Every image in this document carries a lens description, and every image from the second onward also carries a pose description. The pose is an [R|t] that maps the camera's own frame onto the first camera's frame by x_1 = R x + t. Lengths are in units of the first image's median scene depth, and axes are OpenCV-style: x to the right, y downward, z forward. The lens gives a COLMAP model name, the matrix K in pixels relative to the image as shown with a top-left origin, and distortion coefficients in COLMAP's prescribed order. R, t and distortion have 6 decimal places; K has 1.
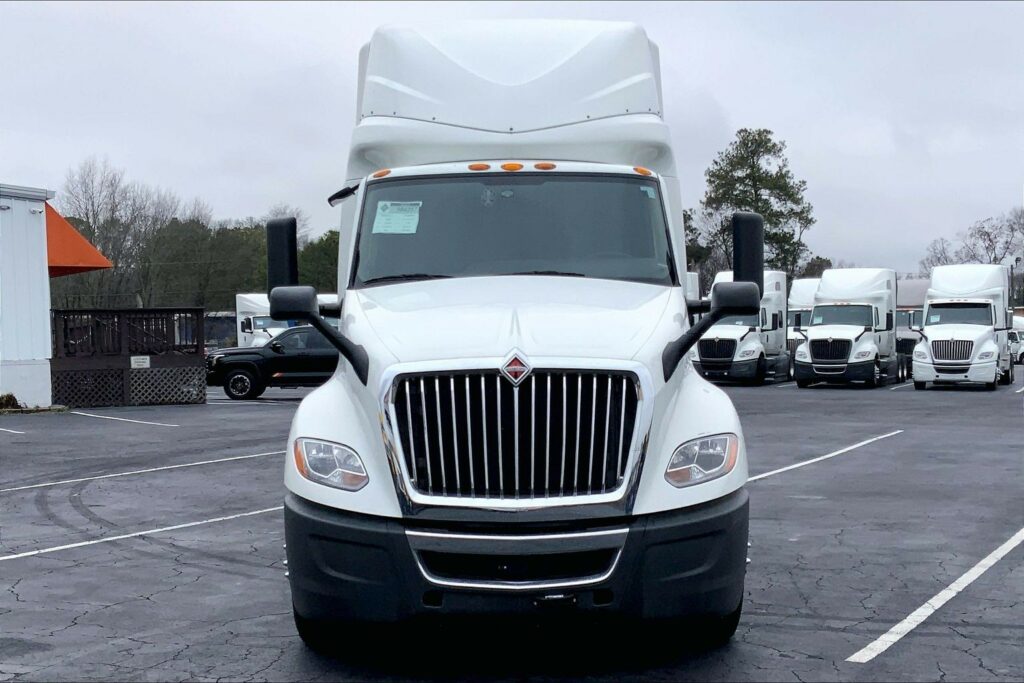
lens RADIAL K [[1370.5, 0, 516.7], [0, 1370.5, 347.6], [0, 0, 1]] dist [0.039542, 0.000000]
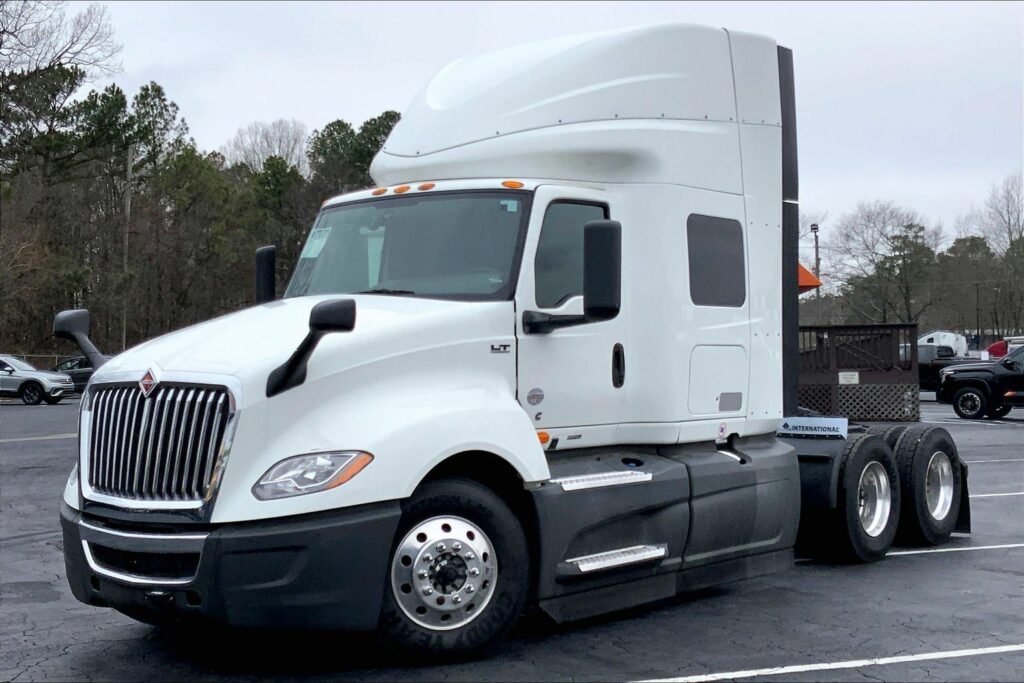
lens RADIAL K [[1370.5, 0, 512.3], [0, 1370.5, 333.6], [0, 0, 1]] dist [0.039542, 0.000000]
pose [[0.815830, -0.008377, -0.578232, 0.663325], [-0.004400, 0.999776, -0.020692, -0.001421], [0.578275, 0.019425, 0.815610, 0.205019]]
